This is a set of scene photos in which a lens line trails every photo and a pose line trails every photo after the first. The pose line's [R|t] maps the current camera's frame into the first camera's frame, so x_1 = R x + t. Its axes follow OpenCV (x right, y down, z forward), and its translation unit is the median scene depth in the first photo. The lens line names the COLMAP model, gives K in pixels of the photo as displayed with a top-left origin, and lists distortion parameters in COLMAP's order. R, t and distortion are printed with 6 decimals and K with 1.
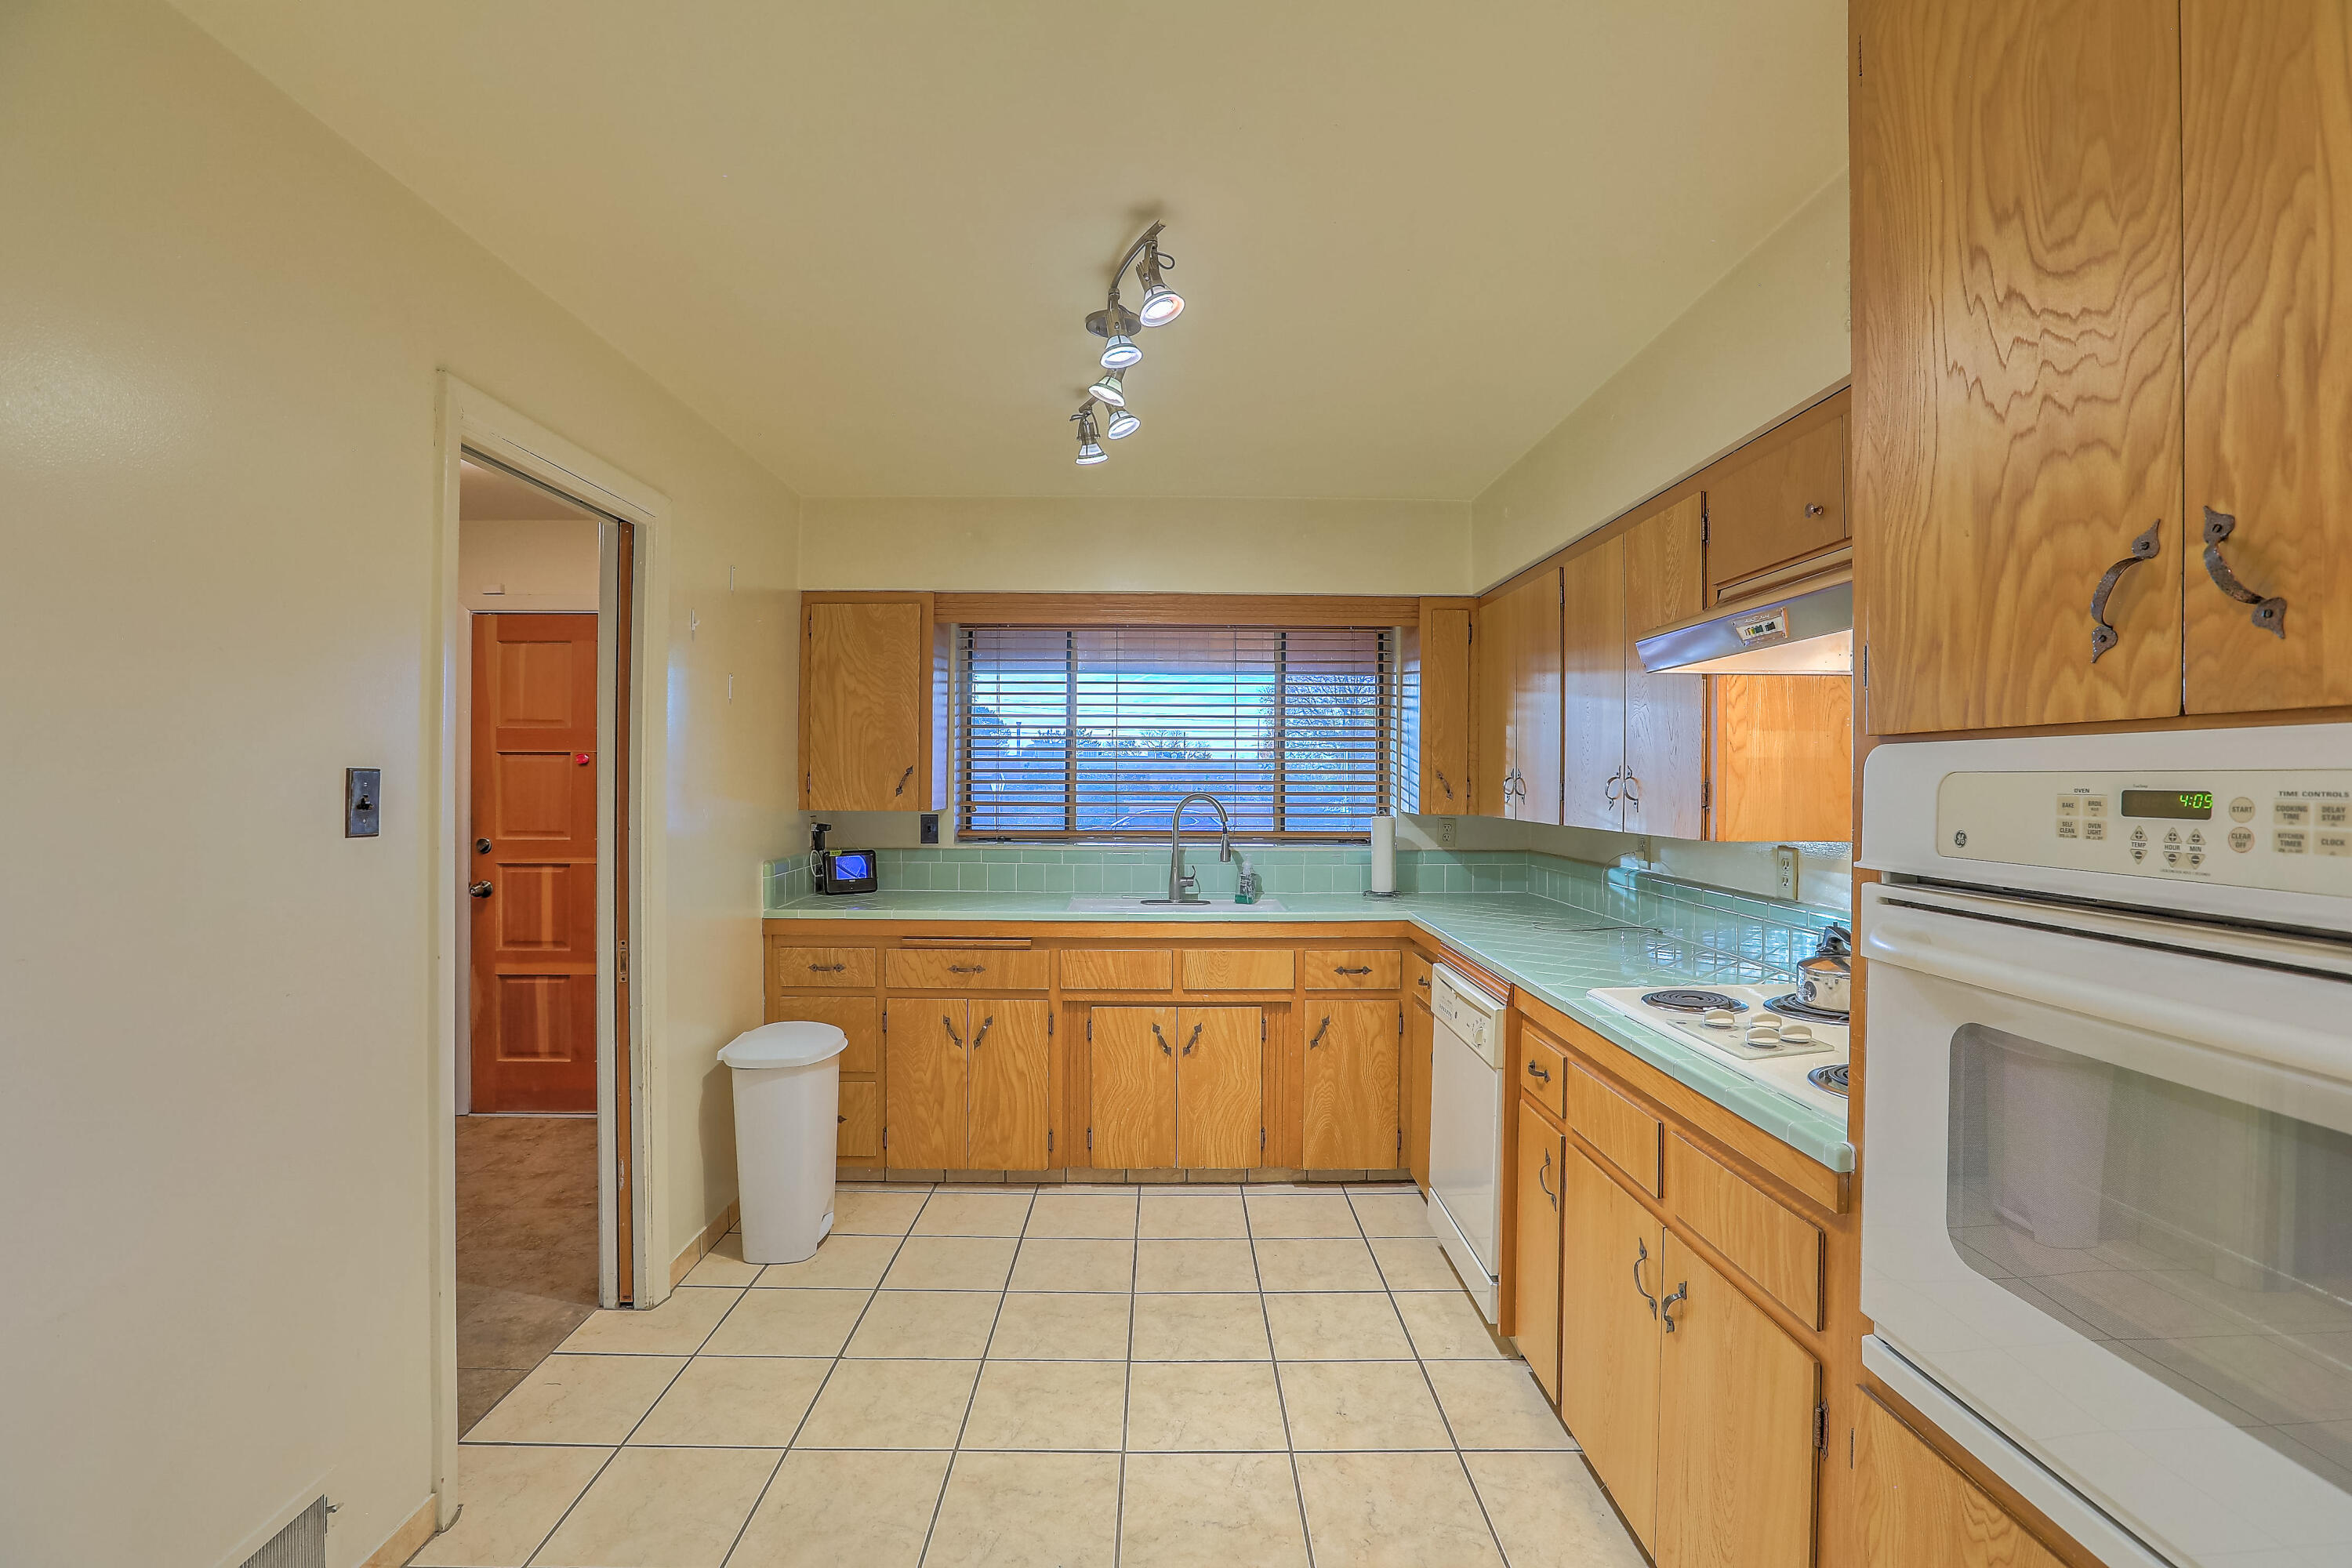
lens RADIAL K [[1073.7, 0, 1174.7], [0, 1073.7, 779.9], [0, 0, 1]] dist [-0.048365, 0.018527]
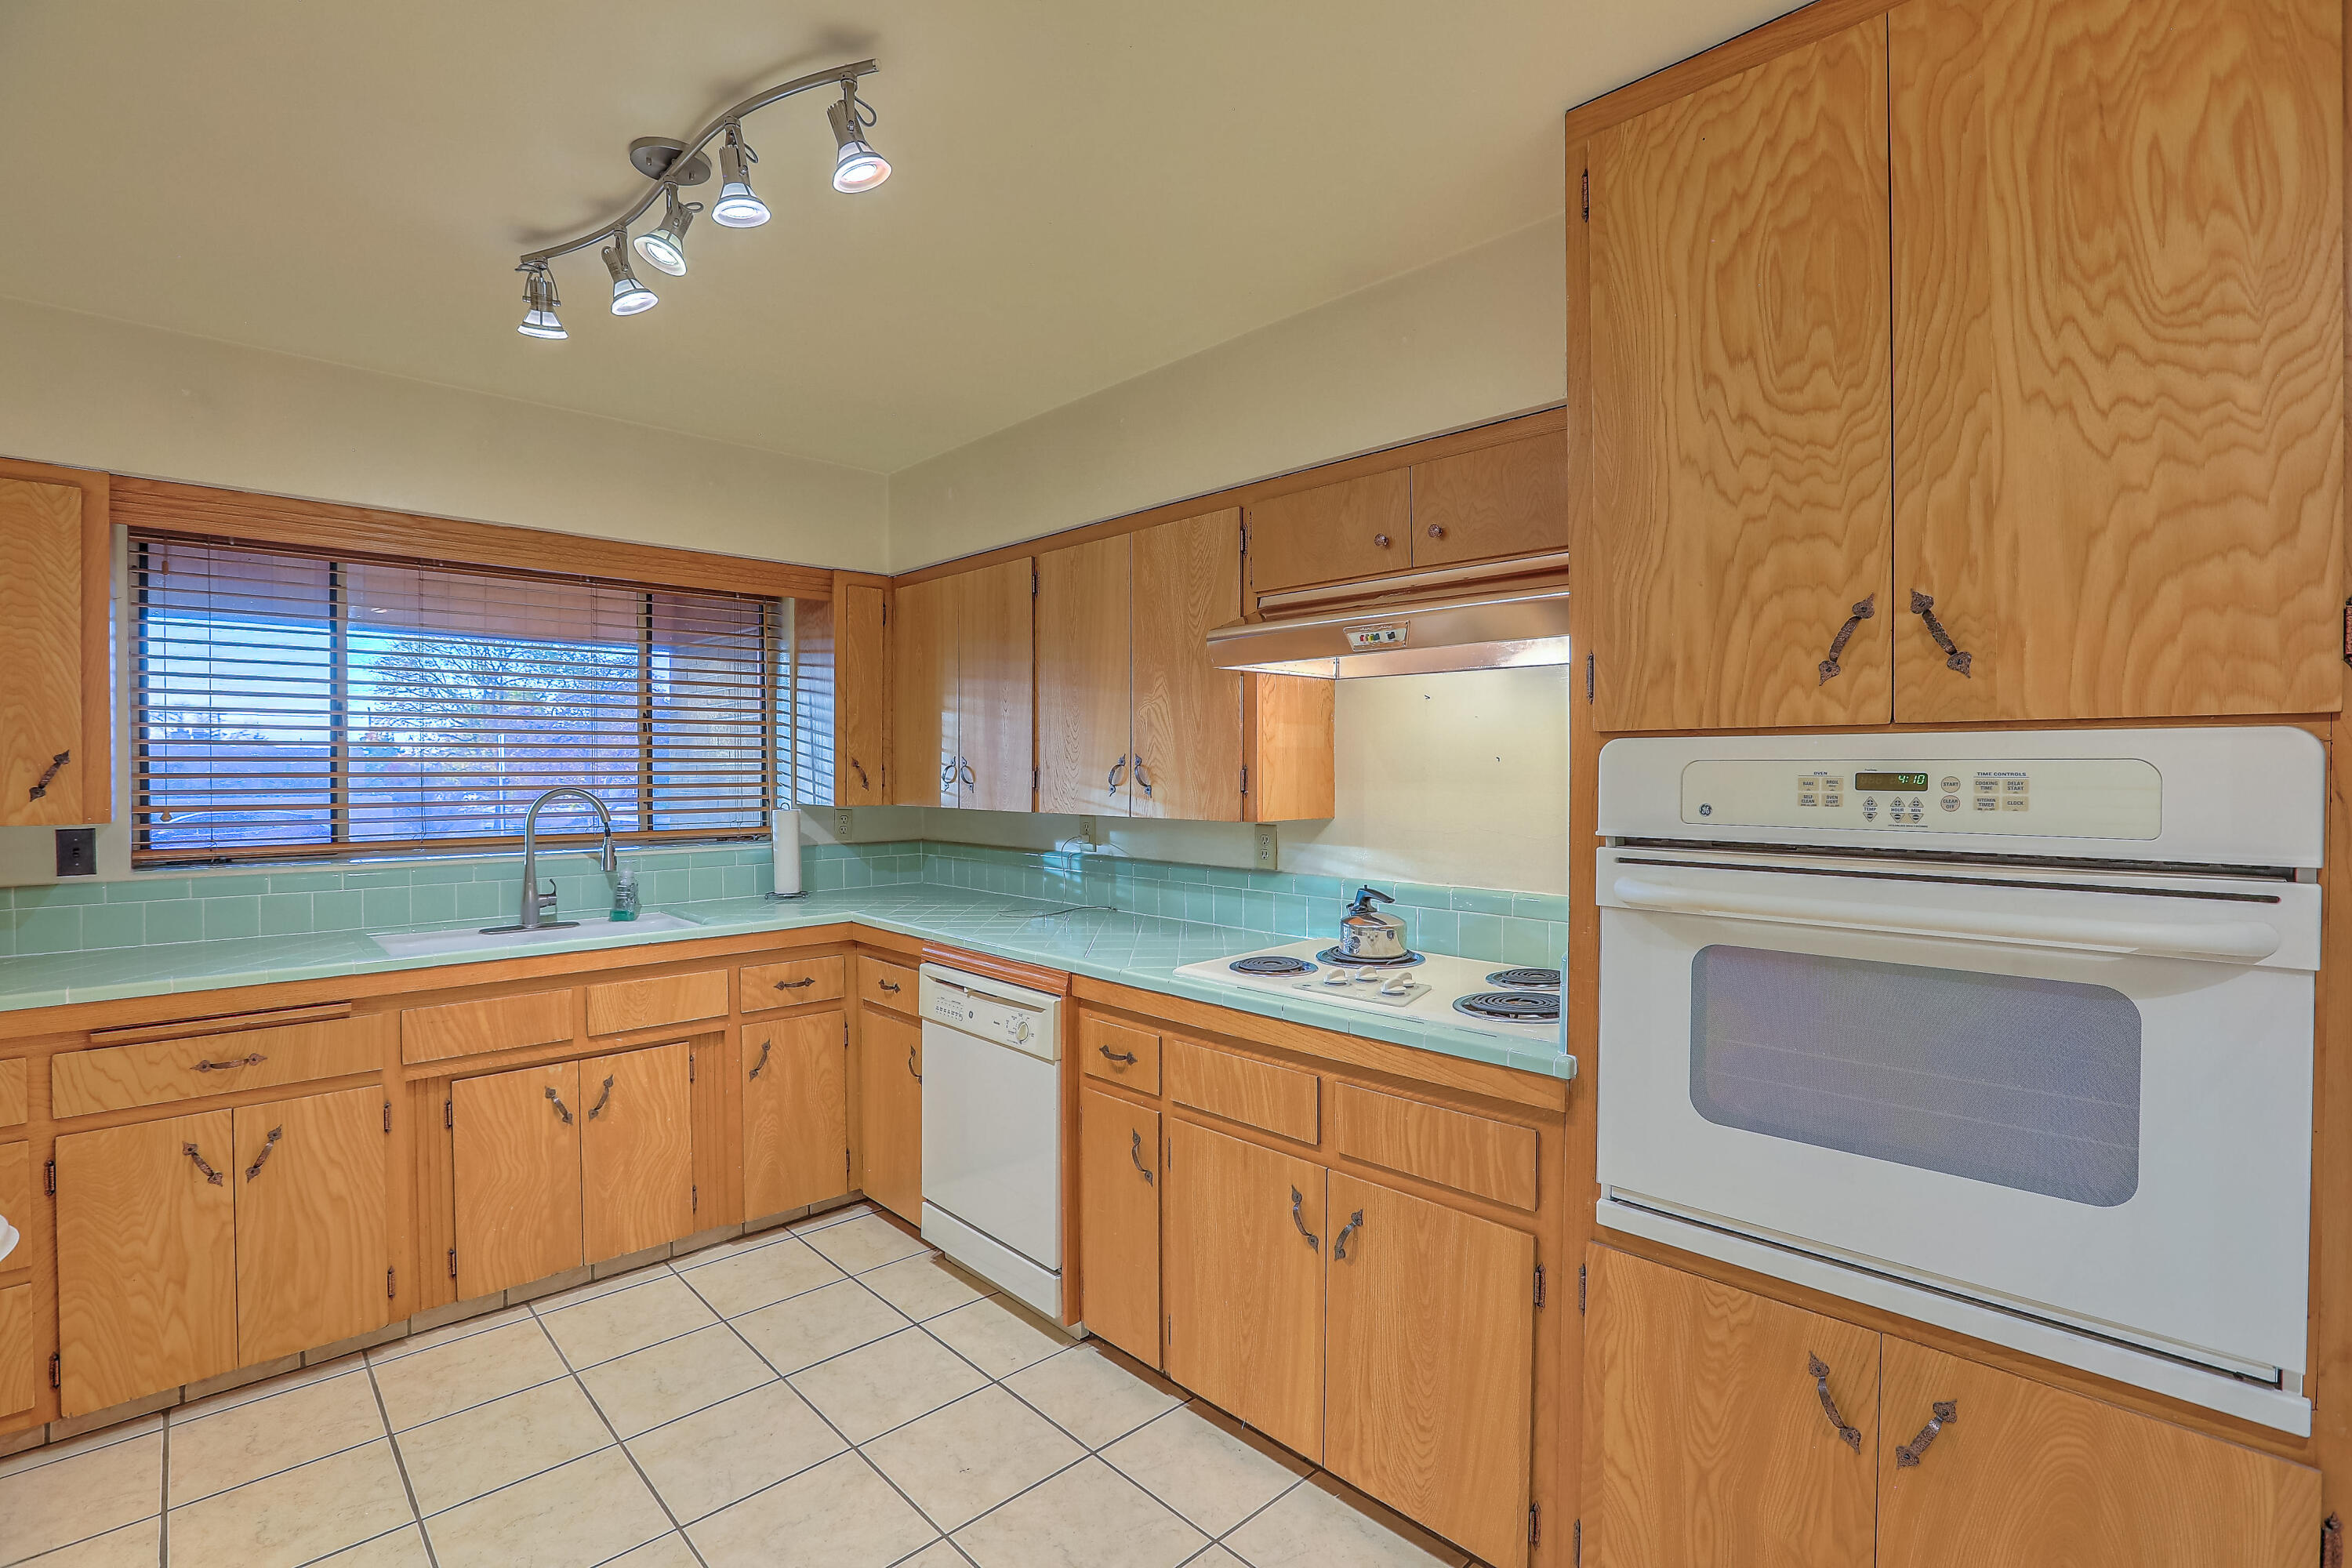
lens RADIAL K [[1073.7, 0, 1174.7], [0, 1073.7, 779.9], [0, 0, 1]] dist [-0.048365, 0.018527]
pose [[0.728674, -0.012845, 0.684741, -0.291468], [0.004992, 0.999897, 0.013446, -0.001767], [-0.684843, -0.006380, 0.728663, 0.201570]]
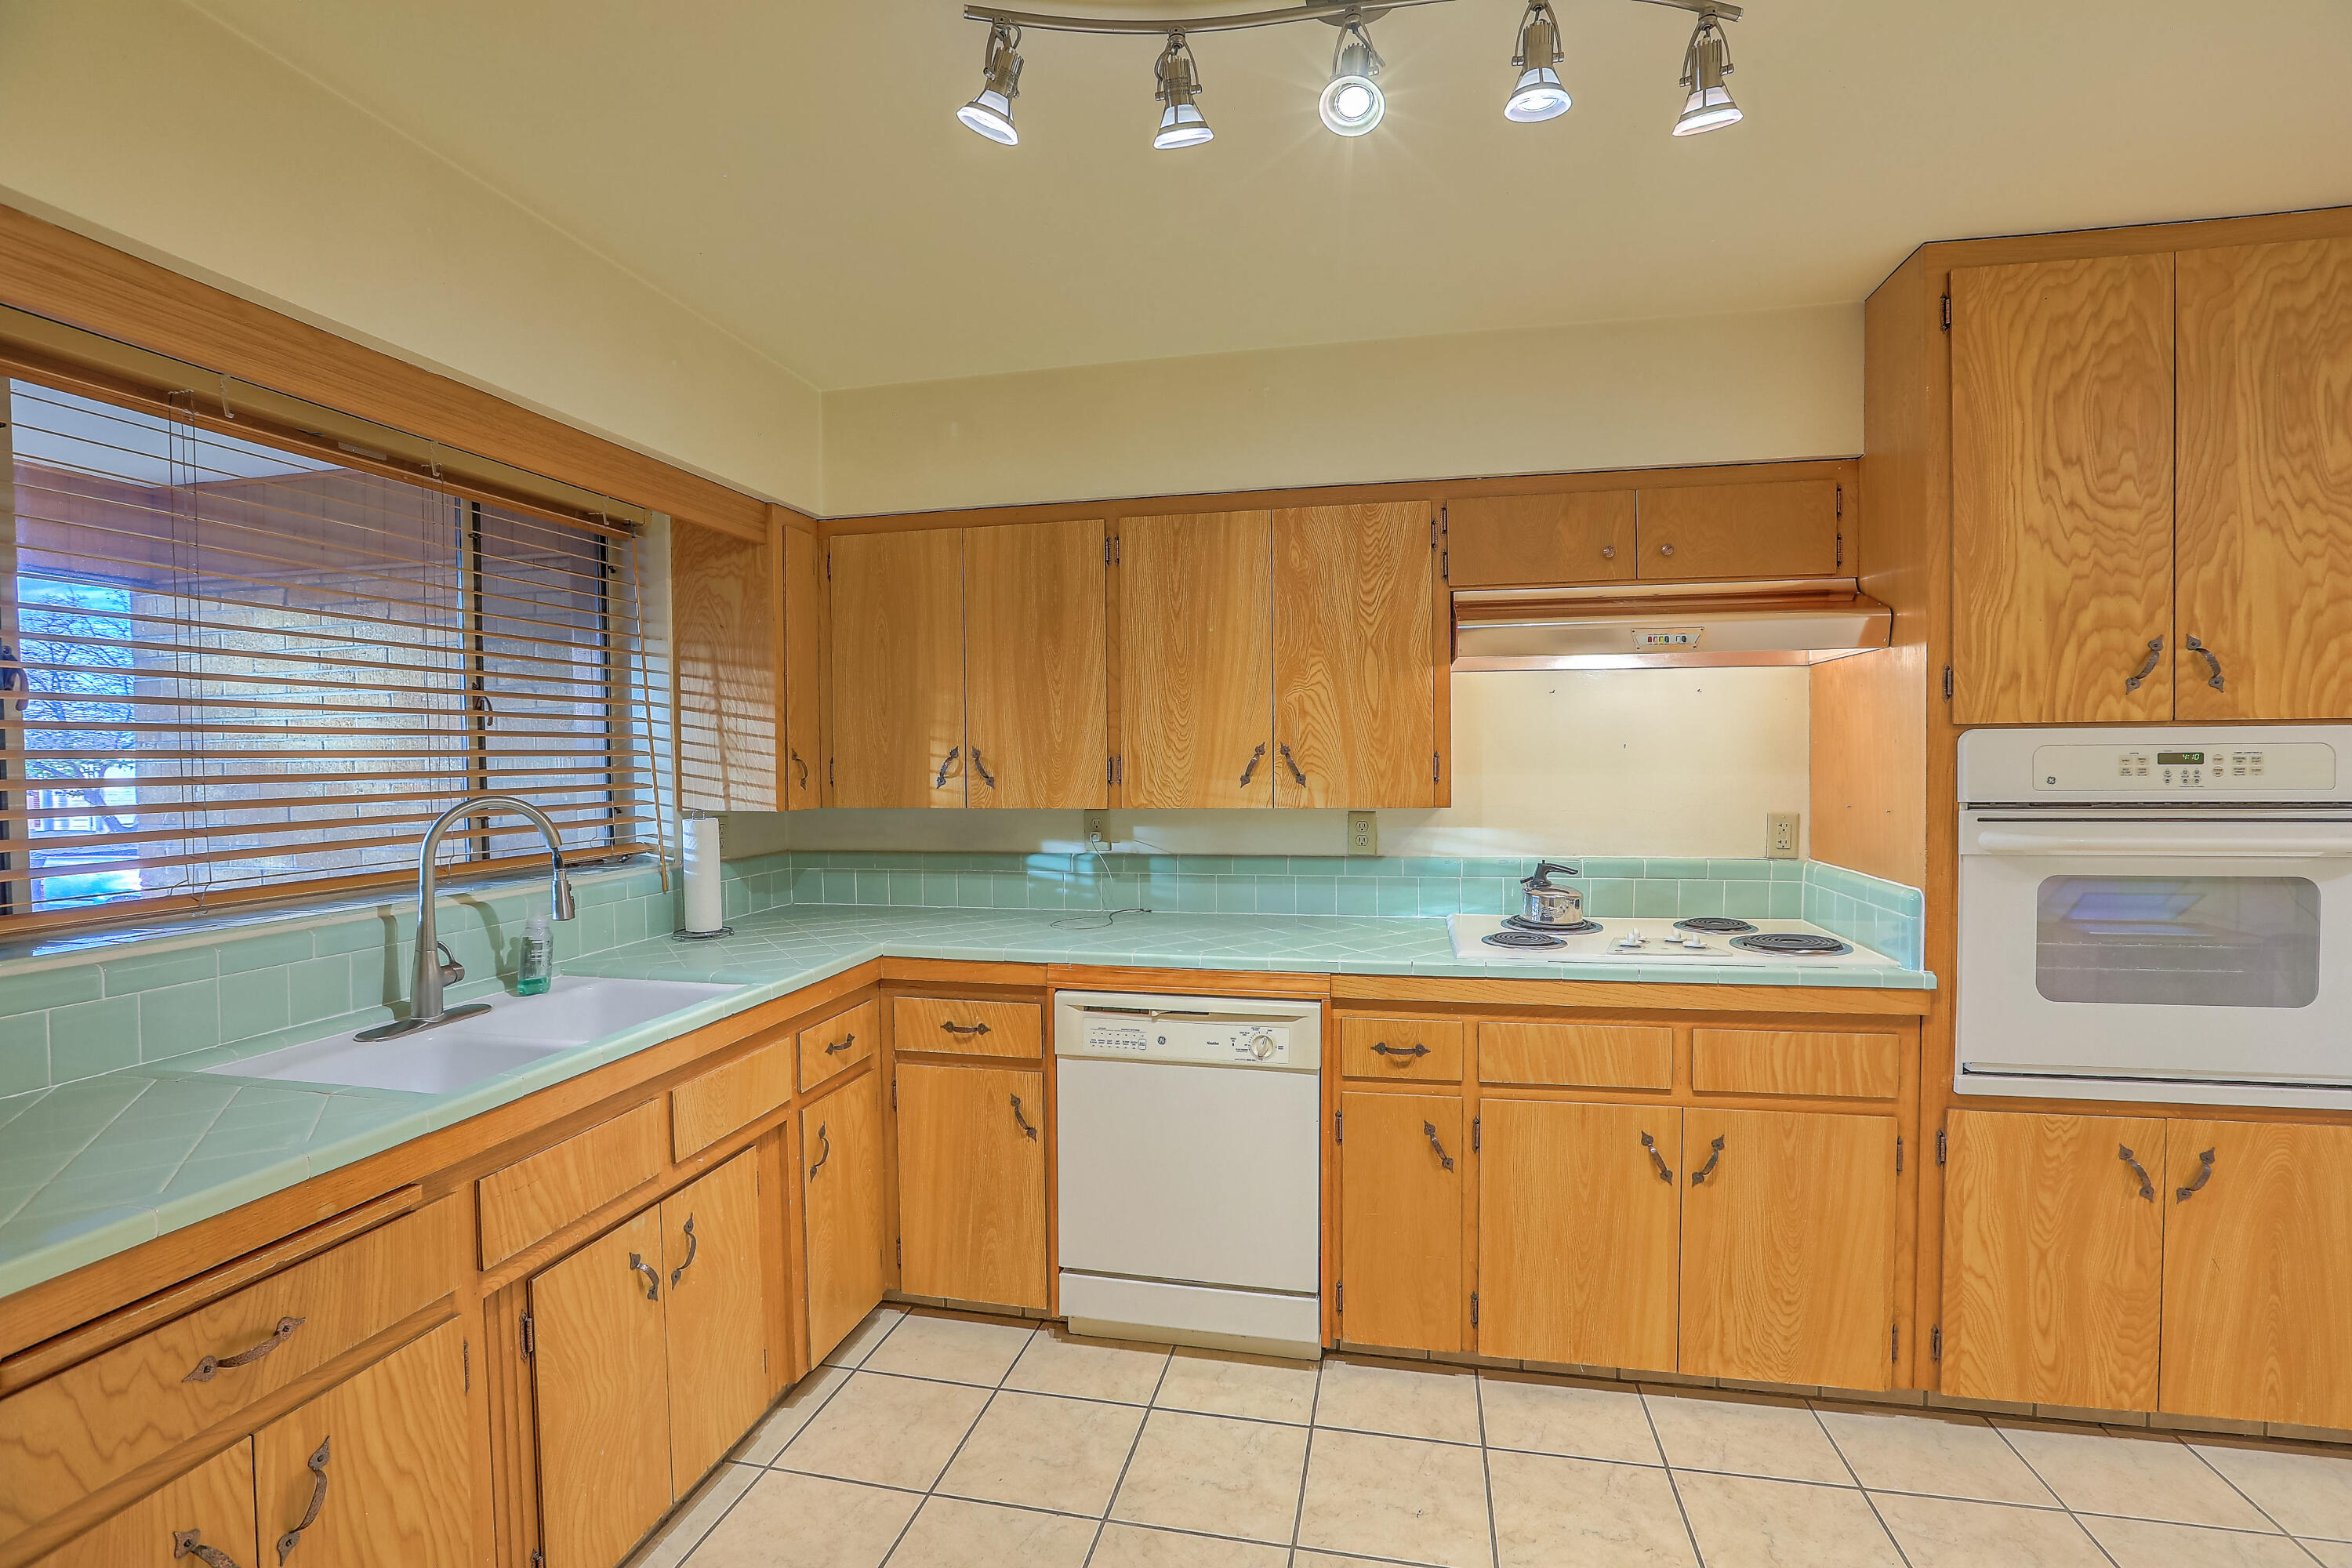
lens RADIAL K [[1064.1, 0, 1179.4], [0, 1064.1, 781.3], [0, 0, 1]] dist [-0.047894, 0.015001]
pose [[0.221901, -0.030254, 0.974600, -0.610069], [0.012365, 0.999525, 0.028212, -0.006238], [-0.974991, 0.005790, 0.222170, 0.905457]]
